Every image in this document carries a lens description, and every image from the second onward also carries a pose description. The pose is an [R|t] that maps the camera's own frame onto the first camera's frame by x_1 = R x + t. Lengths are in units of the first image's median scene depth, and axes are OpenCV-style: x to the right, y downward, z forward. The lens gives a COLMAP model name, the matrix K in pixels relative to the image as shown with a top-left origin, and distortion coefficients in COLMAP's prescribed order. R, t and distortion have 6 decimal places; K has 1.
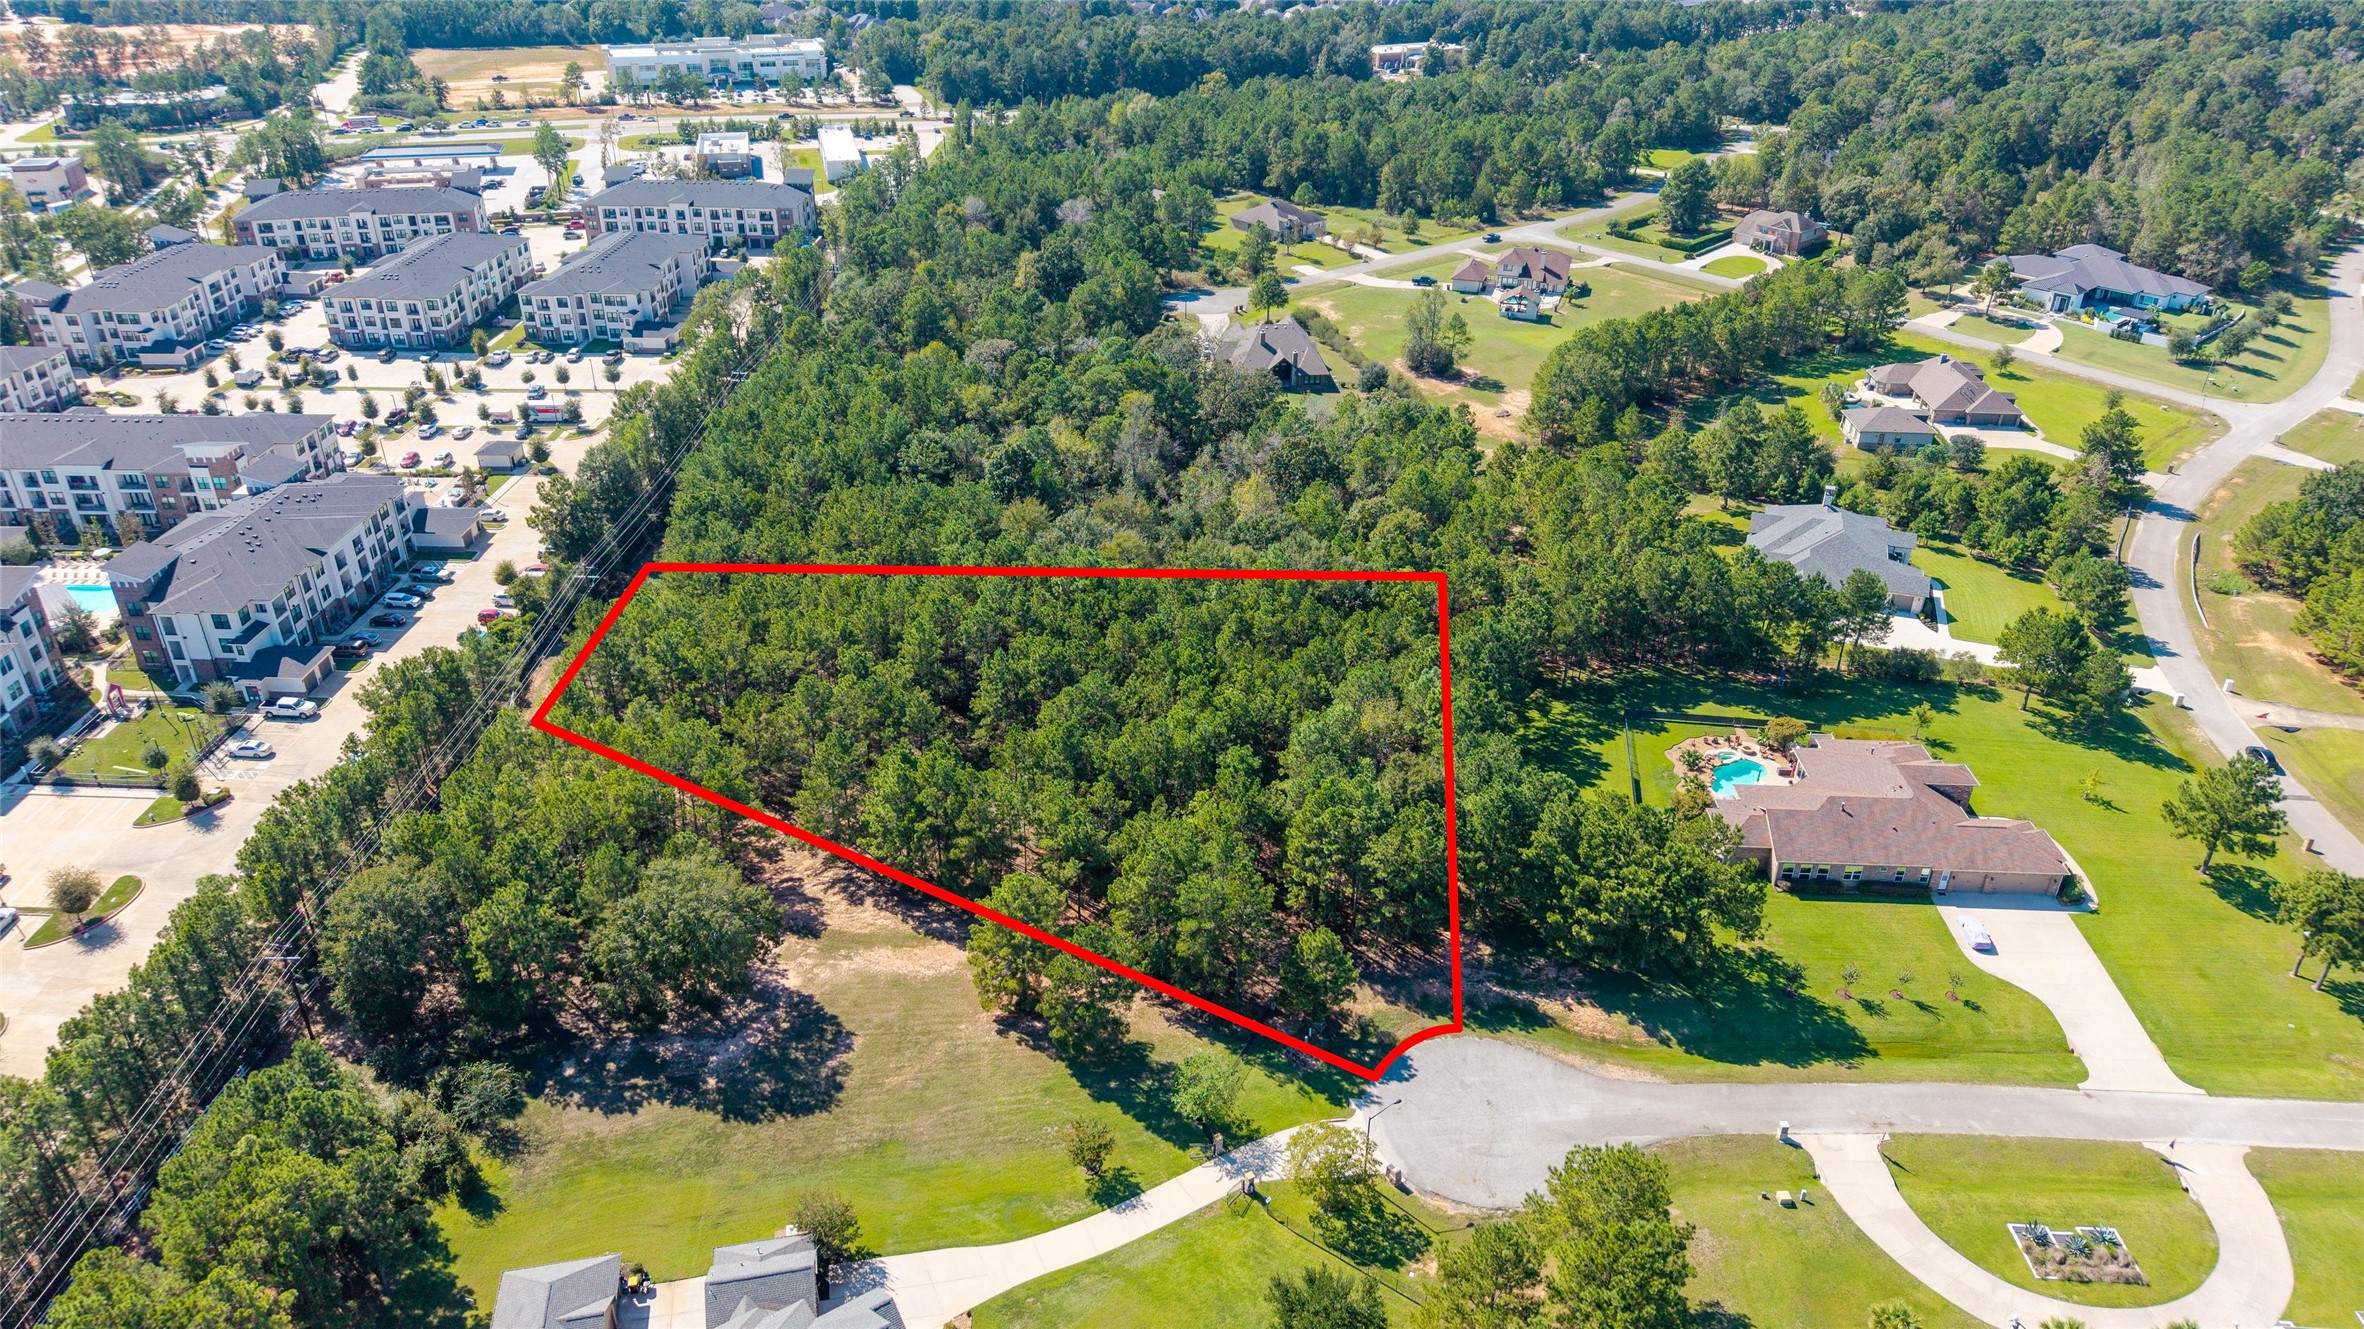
lens RADIAL K [[1589.0, 0, 1174.8], [0, 1589.0, 667.2], [0, 0, 1]] dist [0.020037, -0.016527]
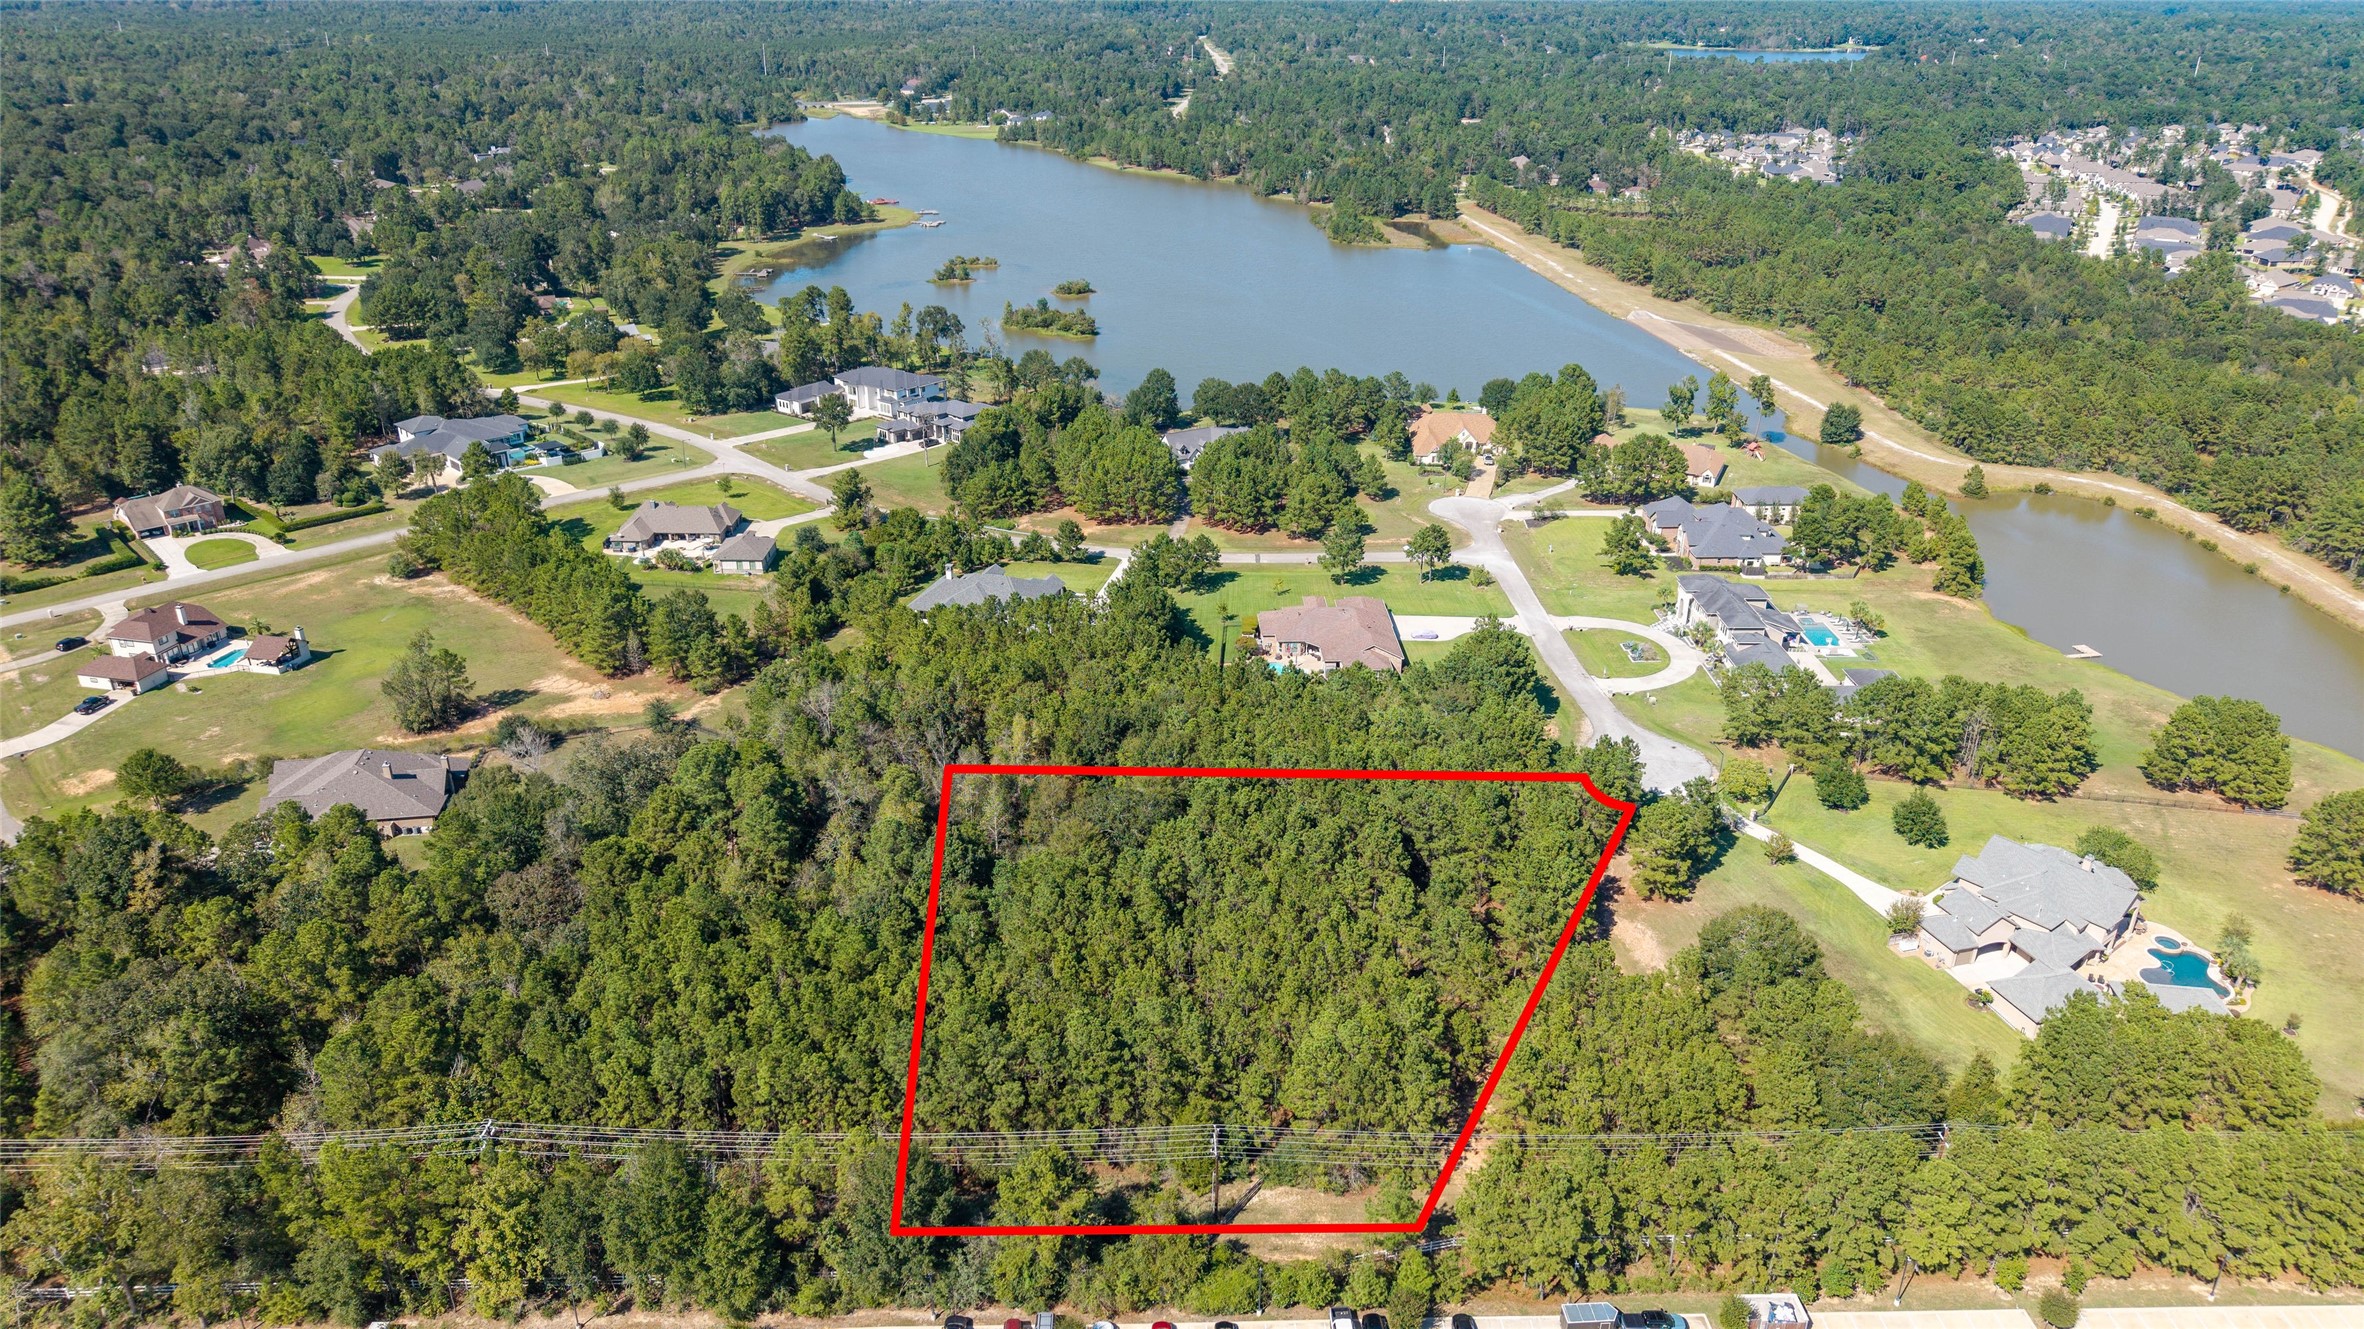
lens RADIAL K [[1589.0, 0, 1174.8], [0, 1589.0, 667.2], [0, 0, 1]] dist [0.020037, -0.016527]
pose [[-0.071953, -0.415057, 0.906946, -0.997165], [0.476400, 0.784573, 0.396849, -0.570233], [-0.876280, 0.460623, 0.141281, 0.816818]]
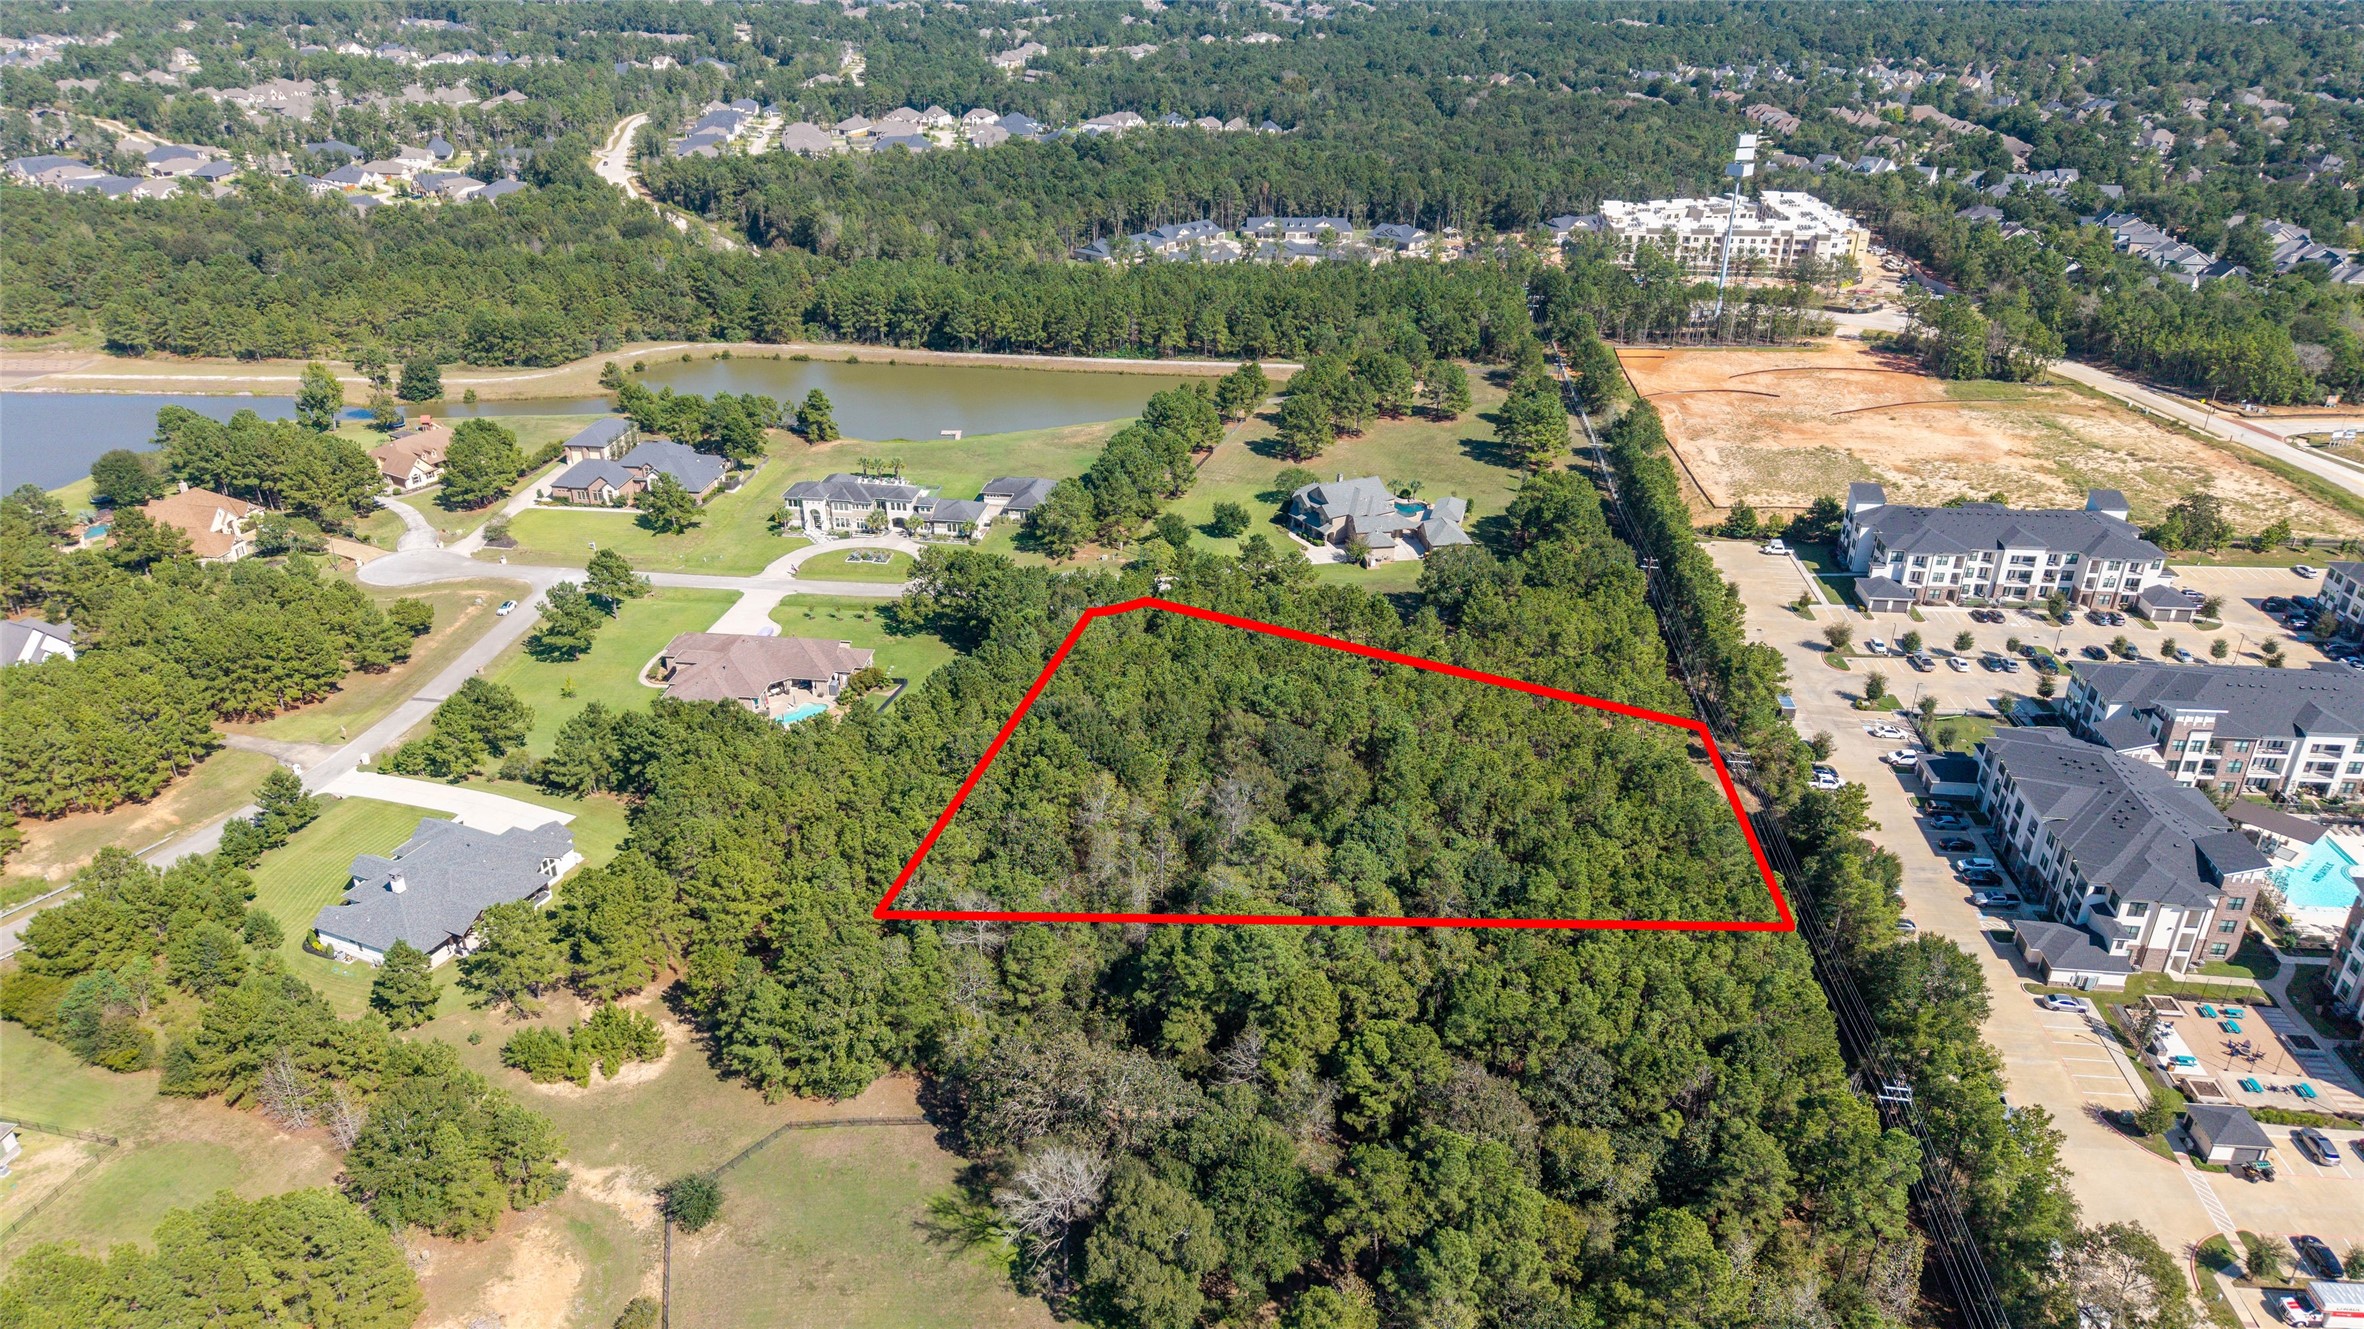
lens RADIAL K [[1589.0, 0, 1174.8], [0, 1589.0, 667.2], [0, 0, 1]] dist [0.020037, -0.016527]
pose [[-0.998035, -0.038148, 0.049704, -0.035934], [0.018813, 0.574226, 0.818481, -1.011869], [-0.059765, 0.817807, -0.572380, 1.627382]]
